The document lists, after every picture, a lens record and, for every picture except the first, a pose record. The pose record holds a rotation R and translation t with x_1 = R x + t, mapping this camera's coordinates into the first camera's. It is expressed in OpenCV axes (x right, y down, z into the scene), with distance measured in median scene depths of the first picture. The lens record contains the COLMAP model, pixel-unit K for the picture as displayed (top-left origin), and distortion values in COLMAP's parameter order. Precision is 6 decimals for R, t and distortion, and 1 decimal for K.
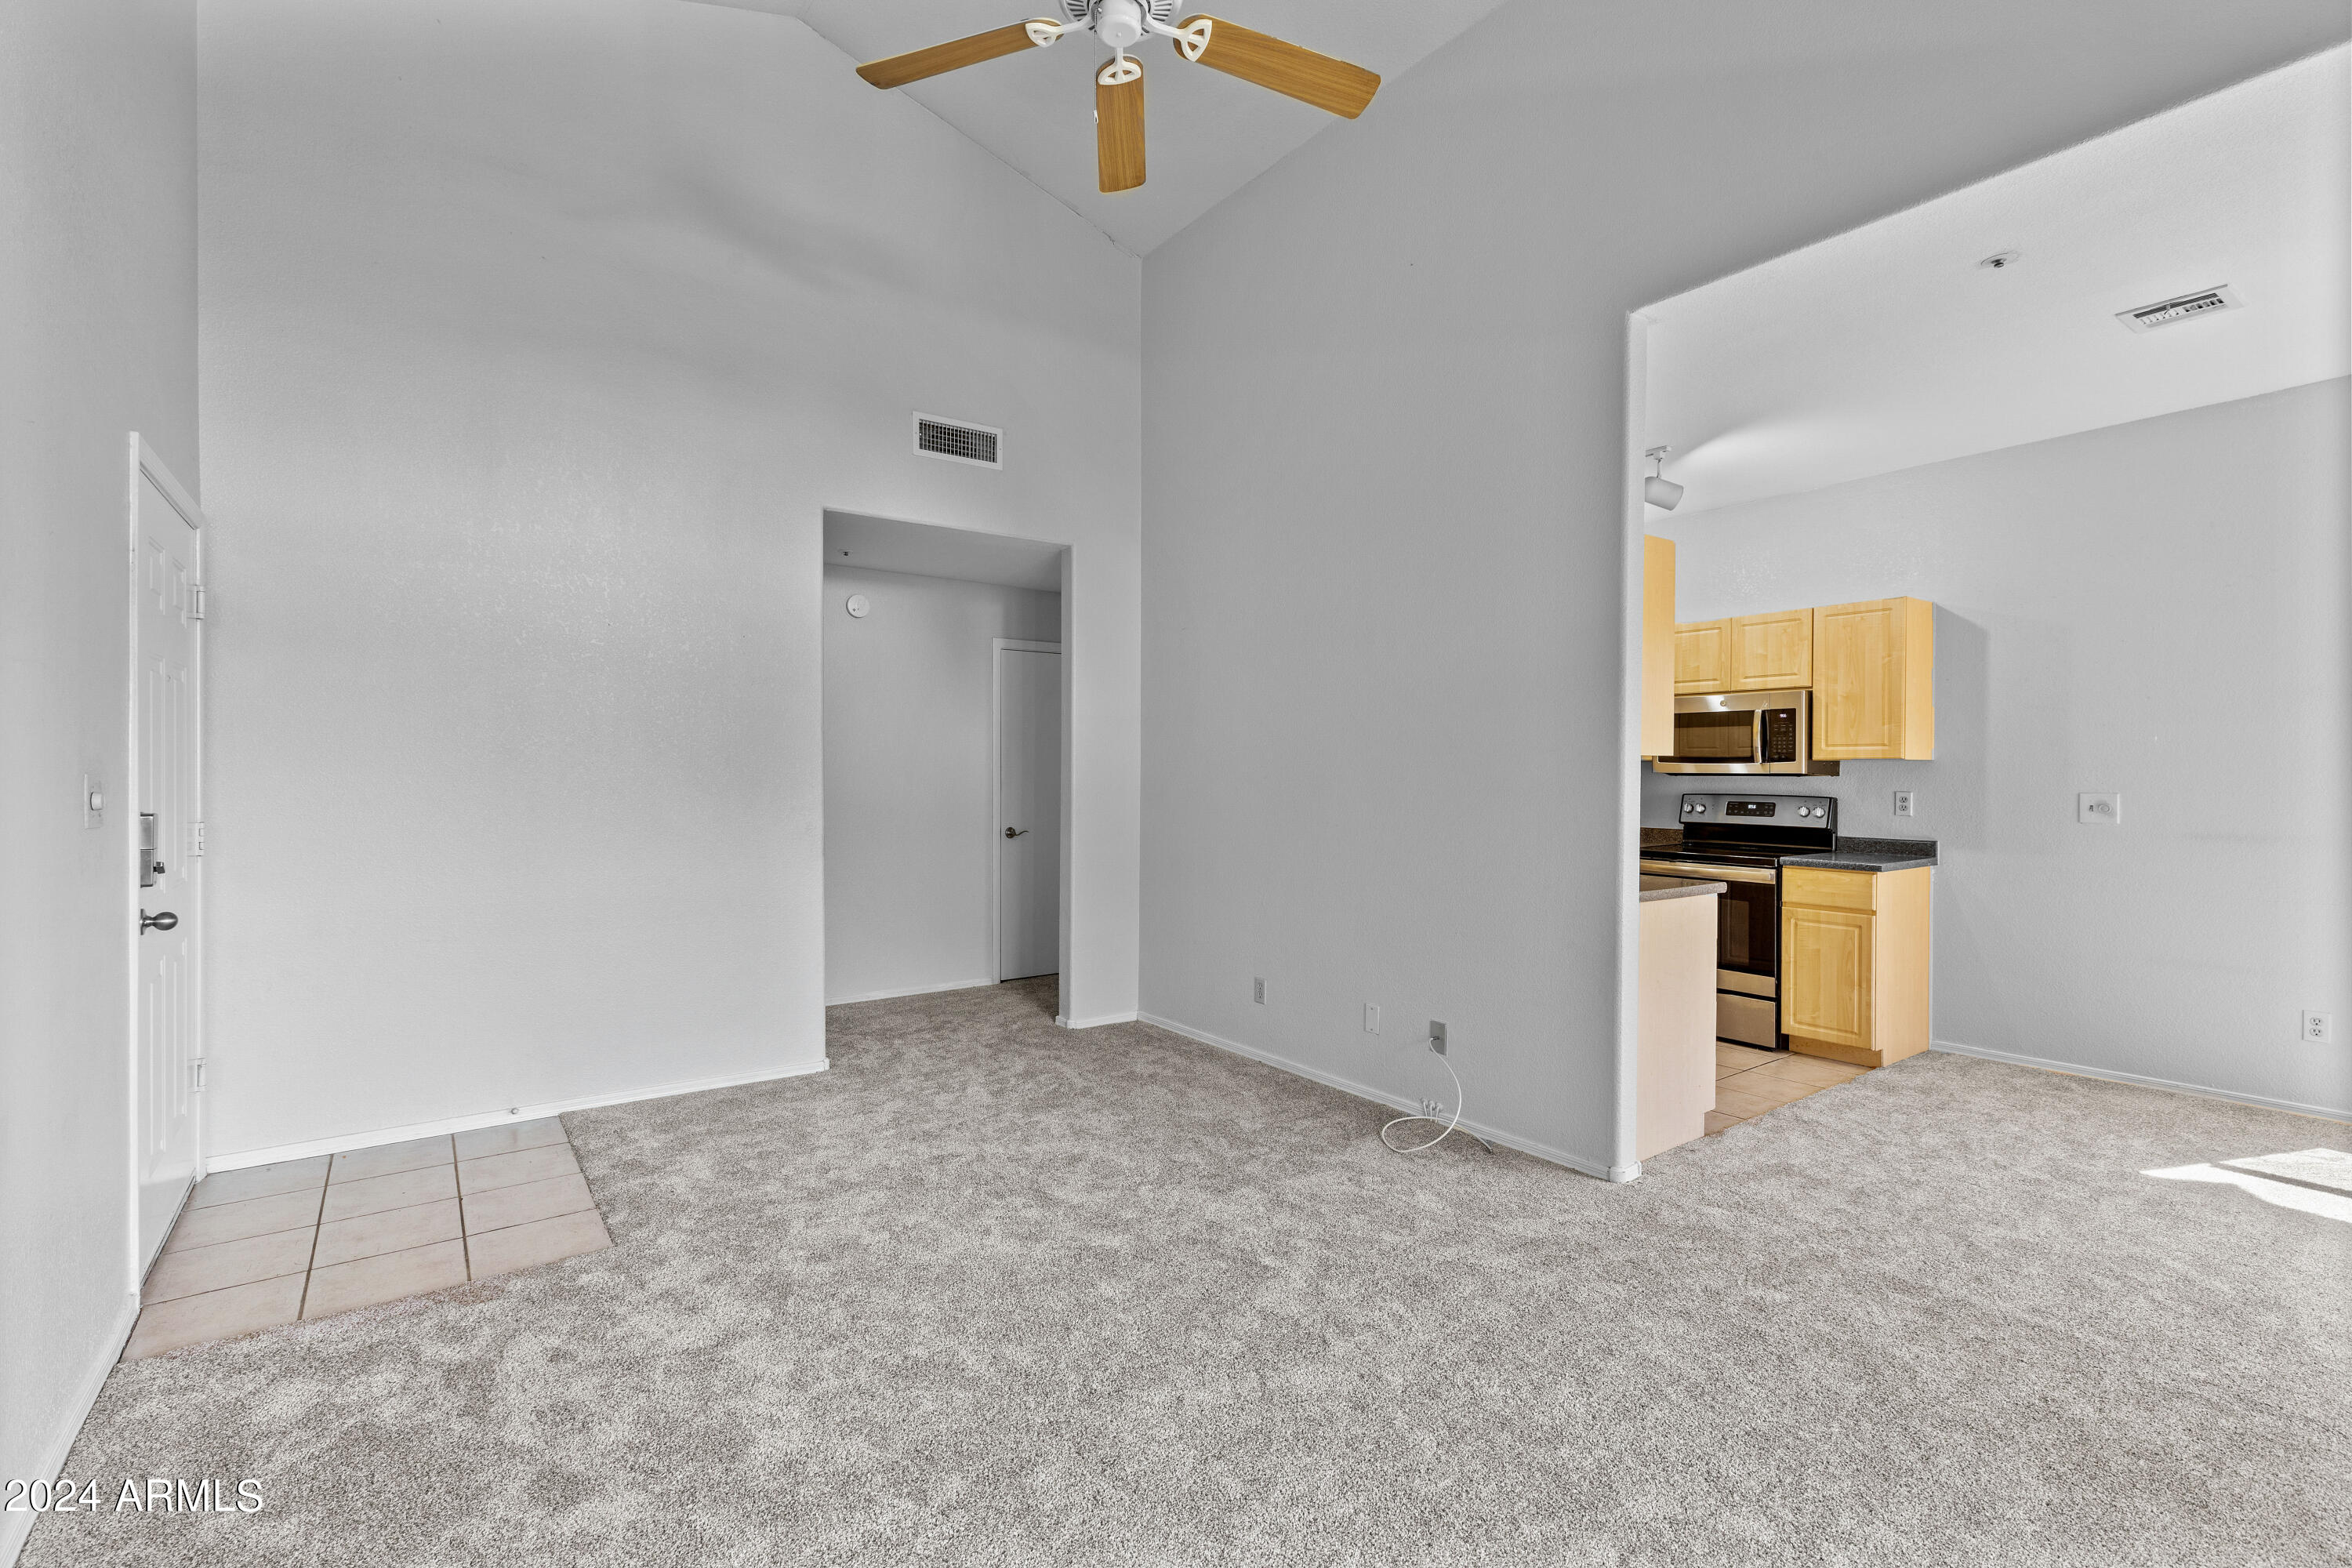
lens RADIAL K [[1054.9, 0, 1158.3], [0, 1054.9, 780.8], [0, 0, 1]] dist [0.002155, -0.000017]
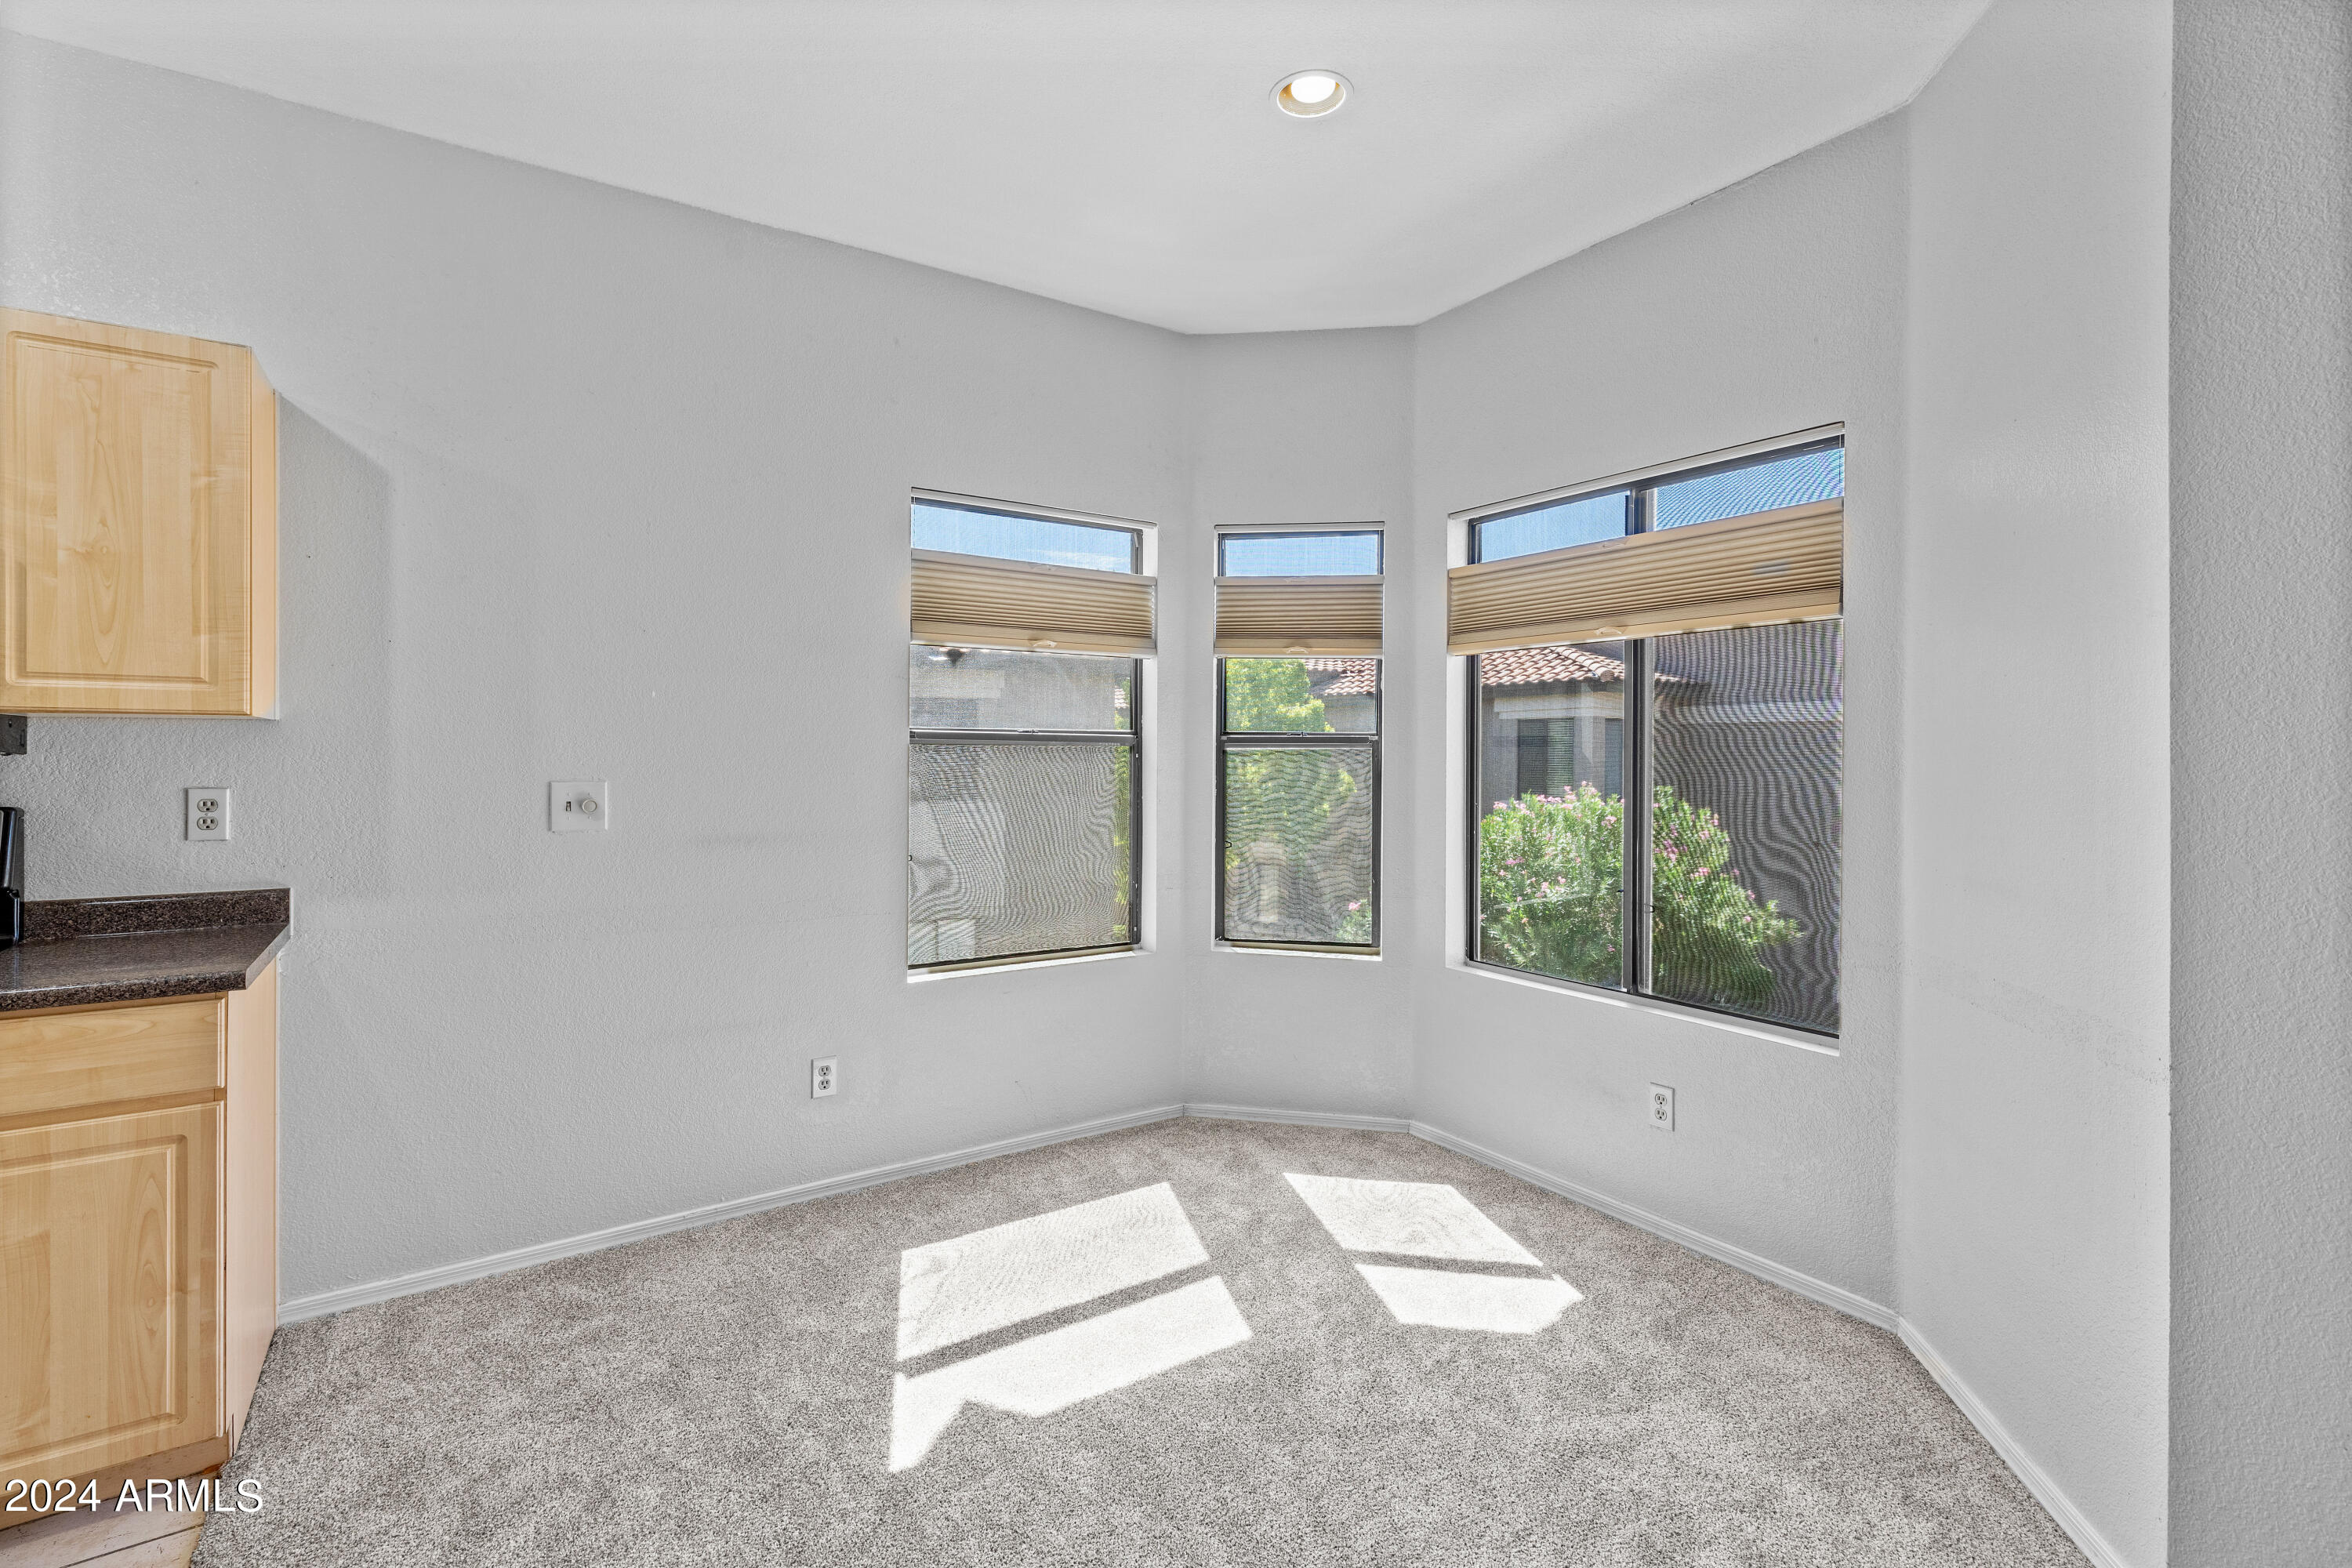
lens RADIAL K [[1054.9, 0, 1149.0], [0, 1054.9, 756.3], [0, 0, 1]] dist [0.002155, -0.000017]
pose [[0.040761, -0.002914, 0.999165, 0.302626], [0.010164, 0.999945, 0.002502, -0.000566], [-0.999117, 0.010054, 0.040788, 0.654473]]
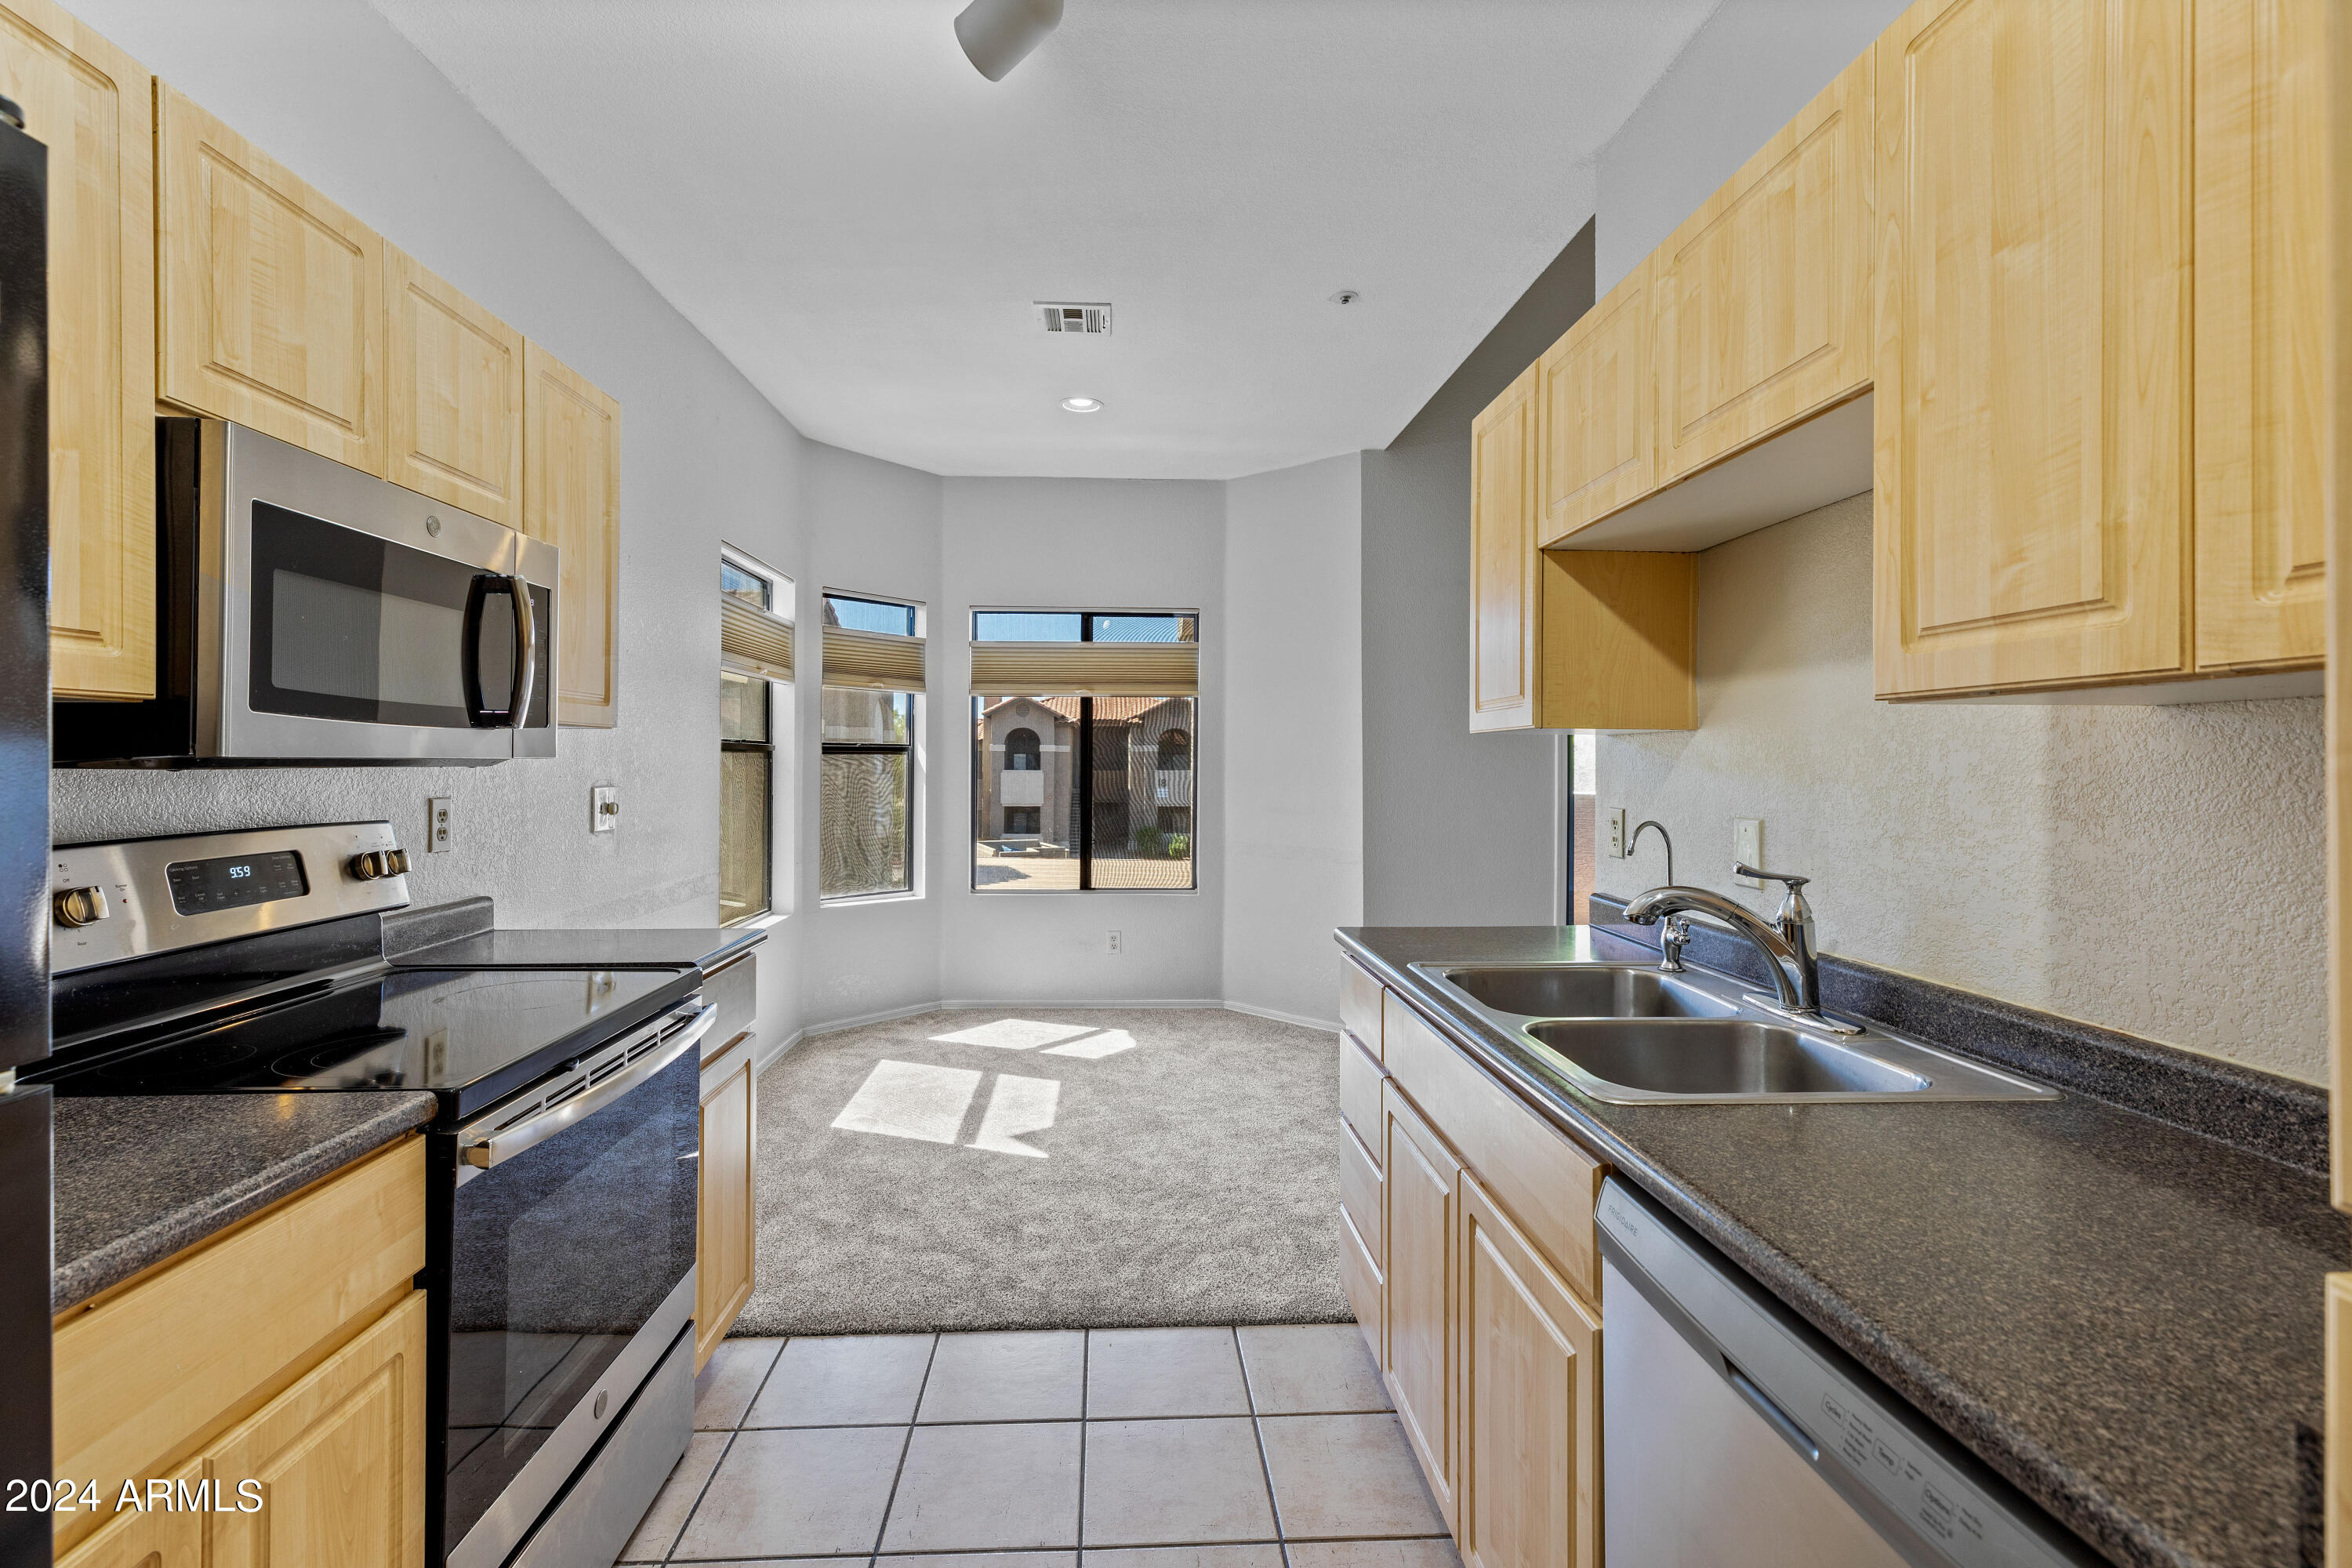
lens RADIAL K [[1054.9, 0, 1177.3], [0, 1054.9, 763.5], [0, 0, 1]] dist [0.002155, -0.000017]
pose [[-0.847707, -0.006879, 0.530421, 0.234463], [0.002004, 0.999867, 0.016170, -0.012346], [-0.530462, 0.014770, -0.847580, 1.383100]]
